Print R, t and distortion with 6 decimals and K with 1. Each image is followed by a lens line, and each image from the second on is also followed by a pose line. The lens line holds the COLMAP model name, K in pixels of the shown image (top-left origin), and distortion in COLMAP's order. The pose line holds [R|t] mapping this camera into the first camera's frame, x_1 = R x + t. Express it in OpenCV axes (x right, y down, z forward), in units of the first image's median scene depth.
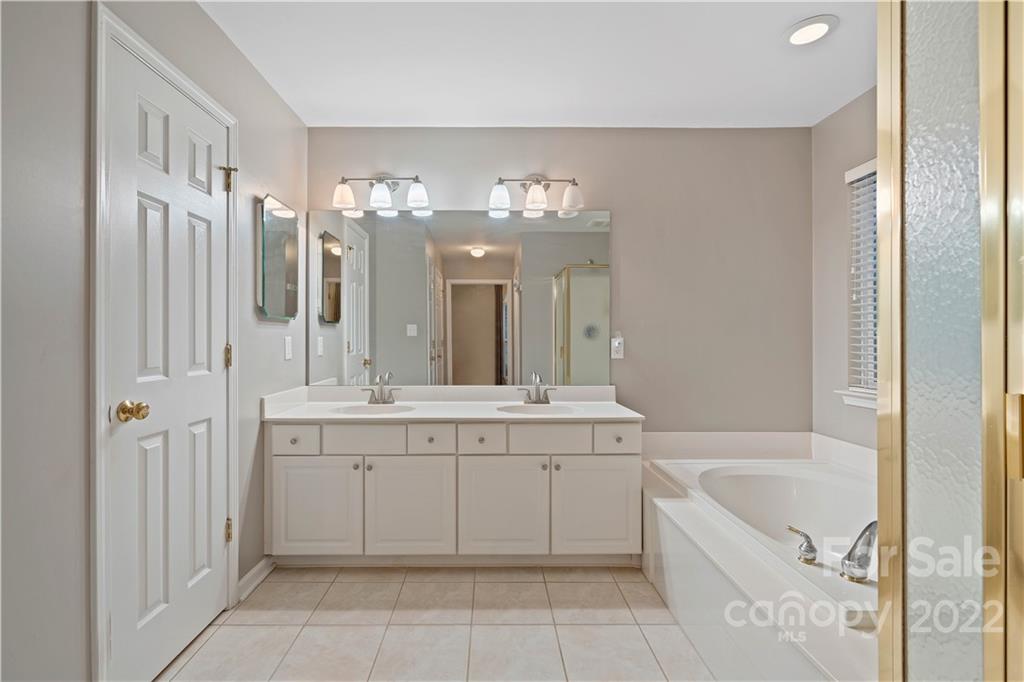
lens RADIAL K [[471.5, 0, 508.8], [0, 471.5, 338.1], [0, 0, 1]] dist [-0.001207, 0.000404]
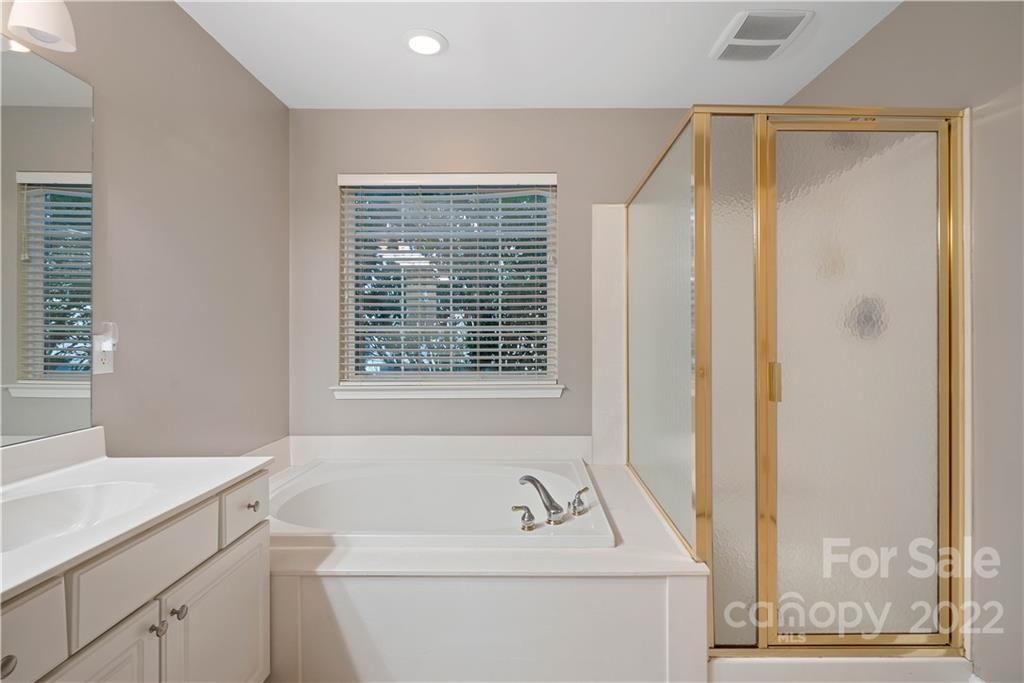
lens RADIAL K [[471.5, 0, 508.8], [0, 471.5, 338.6], [0, 0, 1]] dist [-0.001207, 0.000404]
pose [[0.052187, -0.004049, 0.998629, -0.297026], [-0.000885, 0.999991, 0.004100, 0.002831], [-0.998637, -0.001097, 0.052183, 0.574350]]
